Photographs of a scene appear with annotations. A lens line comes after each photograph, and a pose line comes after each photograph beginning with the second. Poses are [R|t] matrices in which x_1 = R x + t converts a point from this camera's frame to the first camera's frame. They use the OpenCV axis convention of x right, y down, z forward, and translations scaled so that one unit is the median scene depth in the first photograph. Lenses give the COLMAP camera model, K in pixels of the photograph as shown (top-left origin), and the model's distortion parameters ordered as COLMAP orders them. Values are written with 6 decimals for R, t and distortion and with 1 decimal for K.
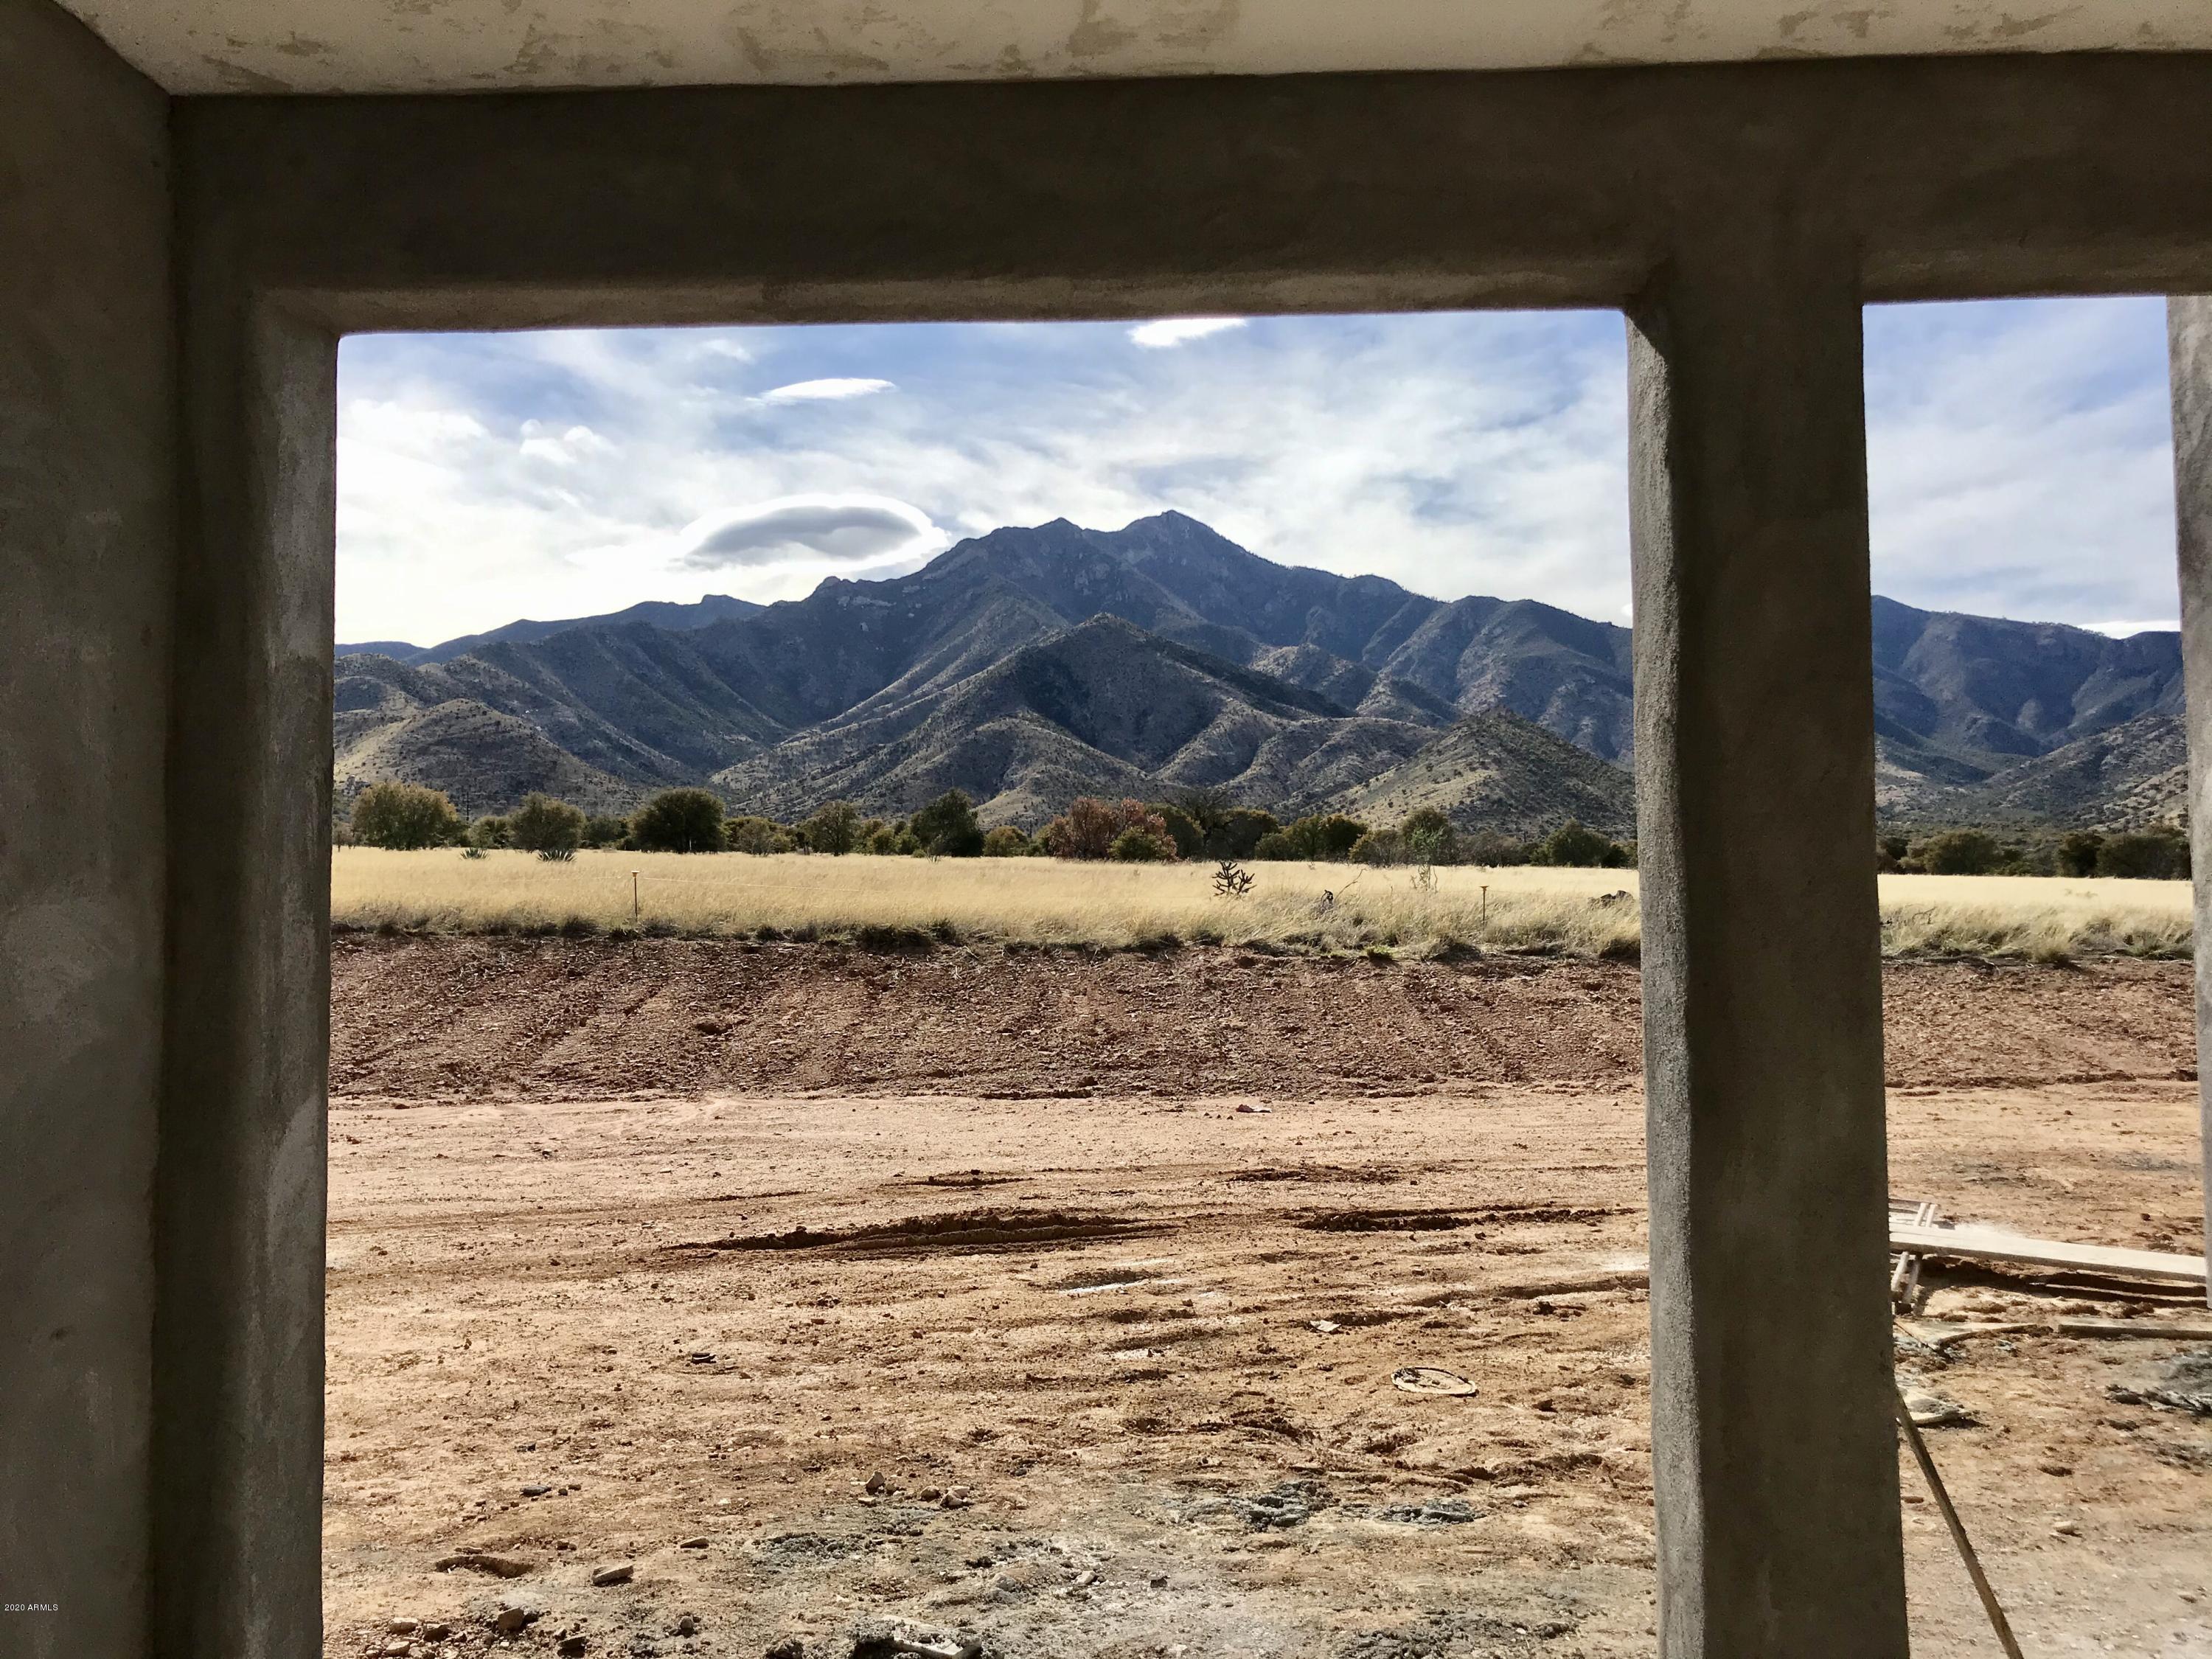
lens RADIAL K [[1834.4, 0, 1105.5], [0, 1834.4, 840.7], [0, 0, 1]] dist [0.043182, -0.048408]
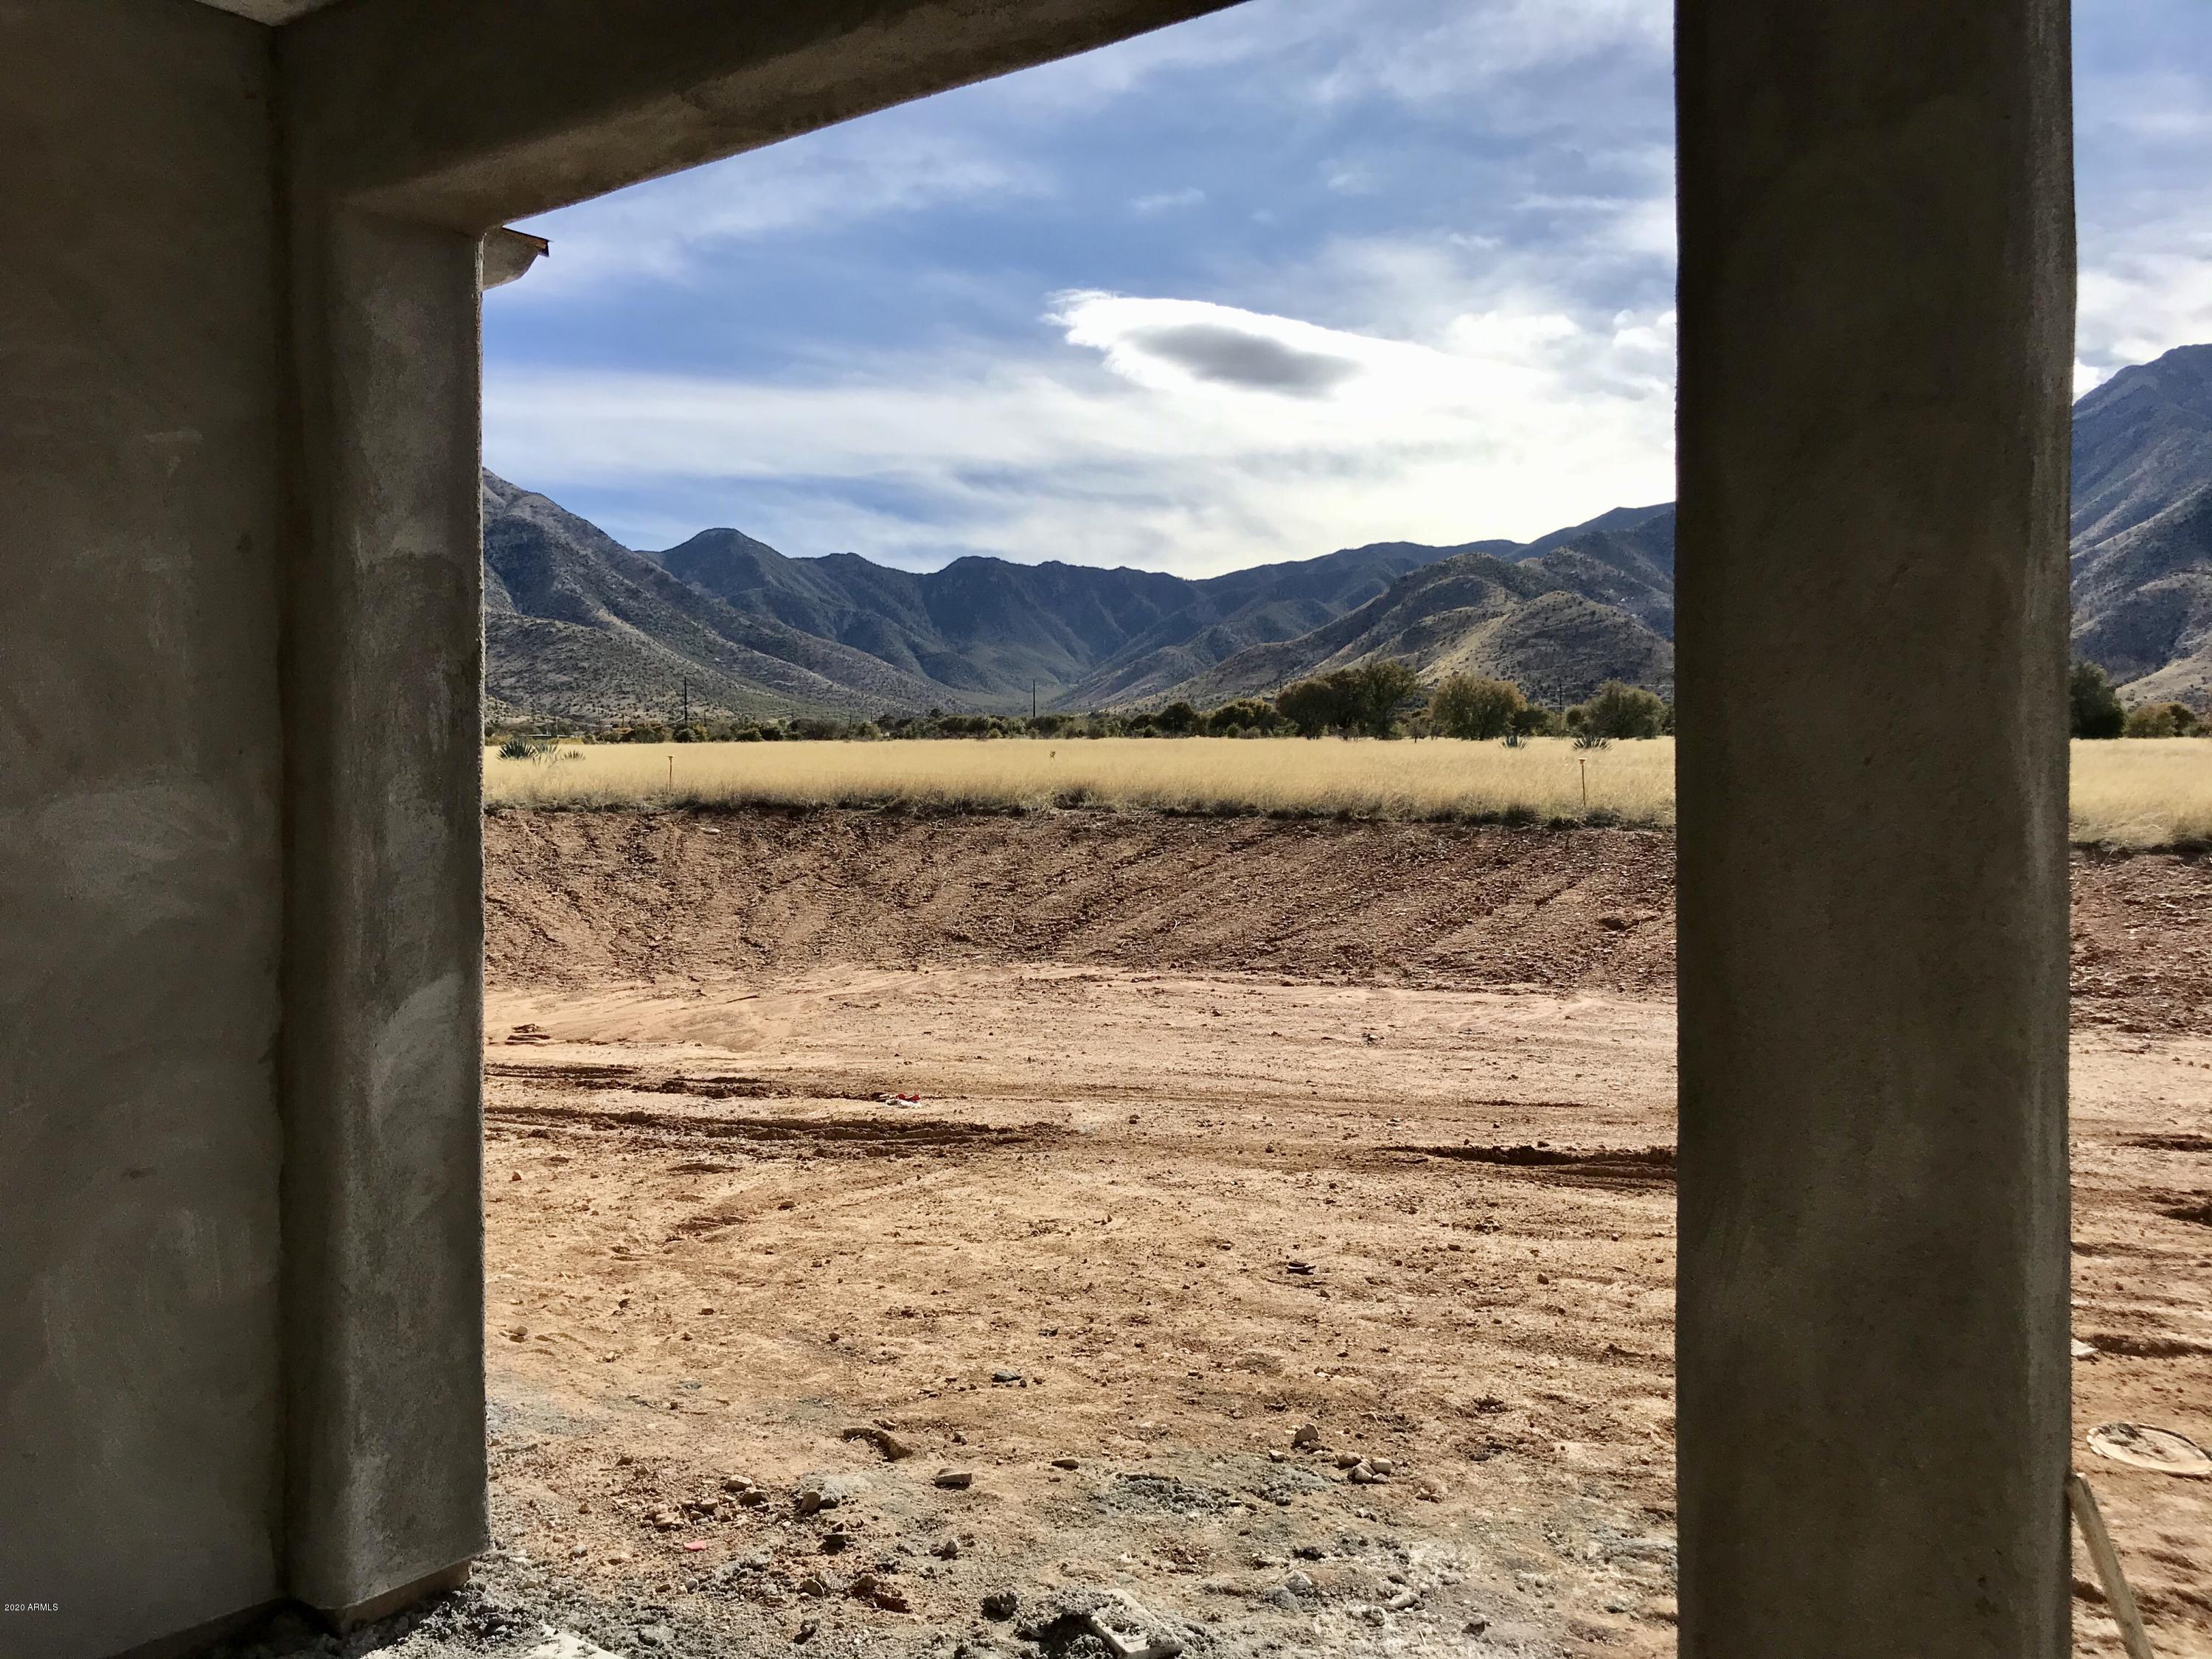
lens RADIAL K [[1834.4, 0, 1095.8], [0, 1834.4, 827.9], [0, 0, 1]] dist [0.043182, -0.048408]
pose [[0.834564, 0.012662, -0.550765, 0.163812], [0.017127, 0.998656, 0.048910, 0.003547], [0.550644, -0.050251, 0.833226, 0.121784]]
